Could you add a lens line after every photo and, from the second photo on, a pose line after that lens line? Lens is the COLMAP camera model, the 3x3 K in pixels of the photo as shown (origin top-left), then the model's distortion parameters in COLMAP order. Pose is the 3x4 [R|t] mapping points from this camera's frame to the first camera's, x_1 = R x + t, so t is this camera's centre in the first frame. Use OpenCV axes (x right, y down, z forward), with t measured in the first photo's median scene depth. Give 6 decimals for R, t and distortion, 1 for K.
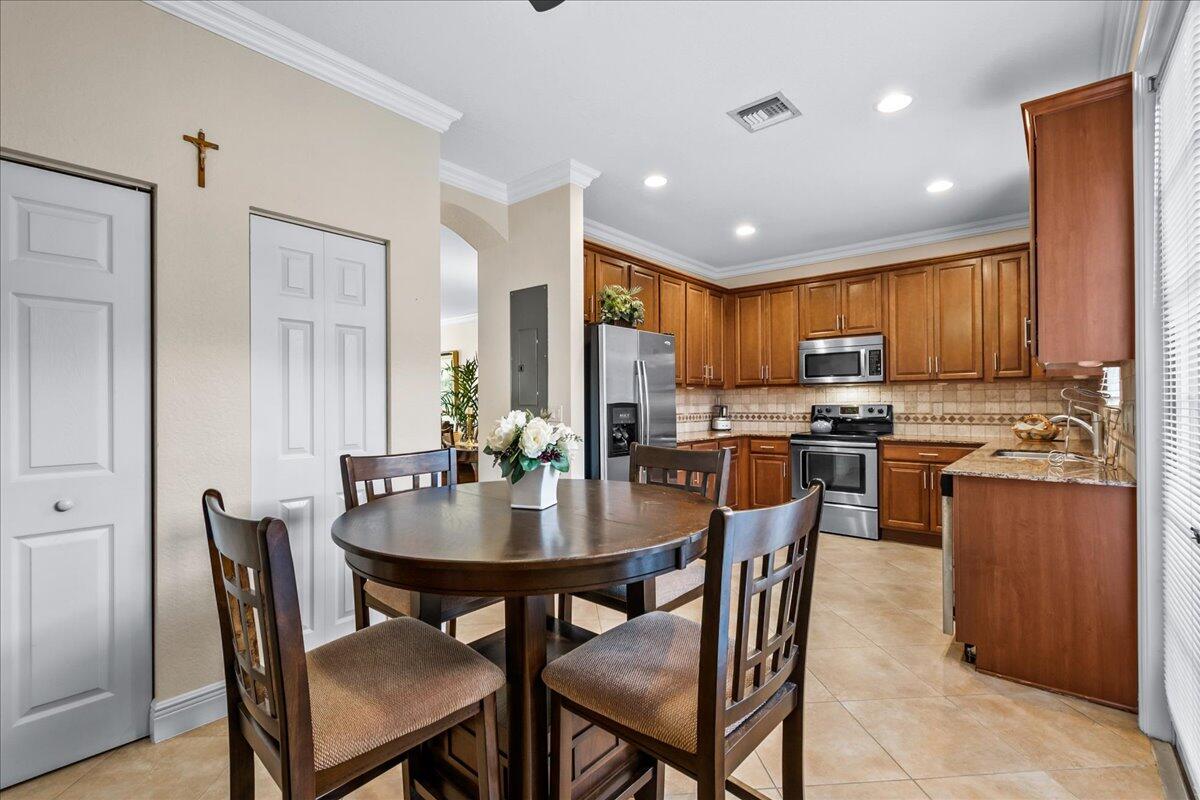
lens RADIAL K [[540.4, 0, 594.9], [0, 540.4, 404.5], [0, 0, 1]] dist [0.004262, -0.000225]
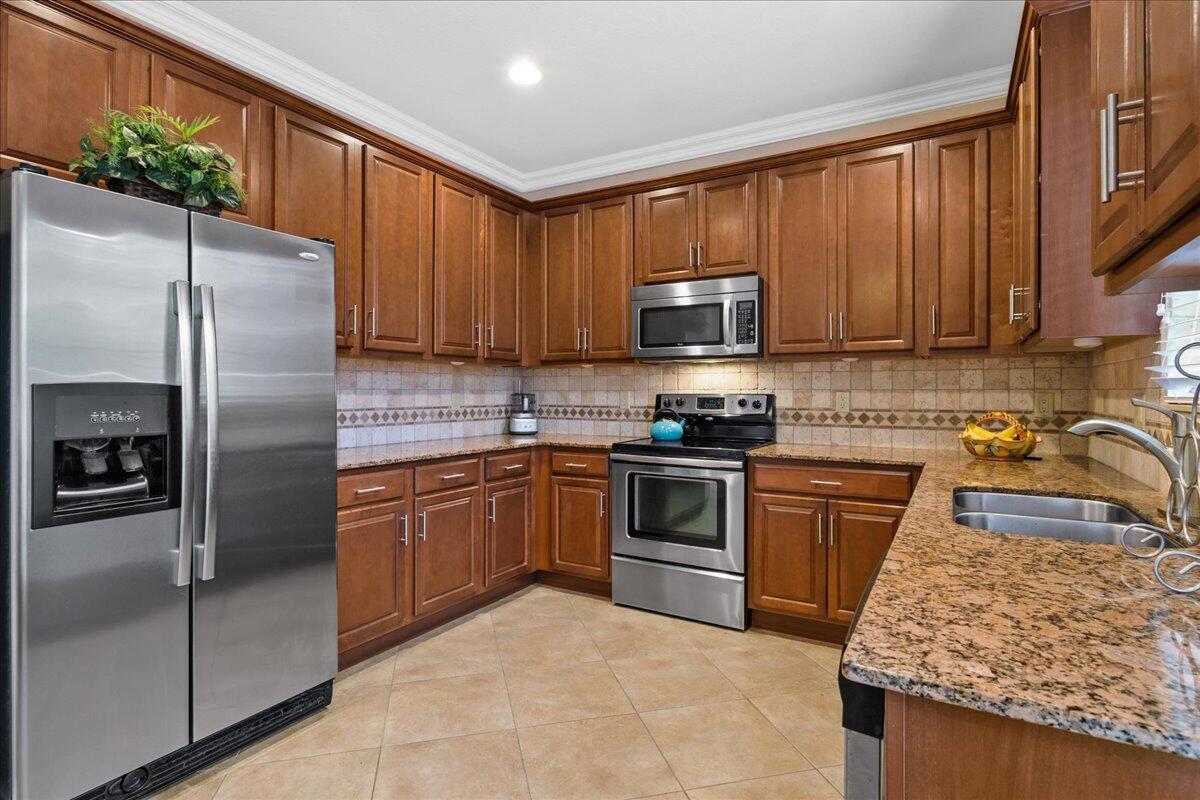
lens RADIAL K [[590.6, 0, 603.7], [0, 590.6, 394.6], [0, 0, 1]] dist [0.004780, 0.001097]
pose [[0.984577, 0.007601, 0.174786, 0.250525], [-0.007979, 0.999967, 0.001459, 0.001504], [-0.174769, -0.002832, 0.984605, 0.389038]]
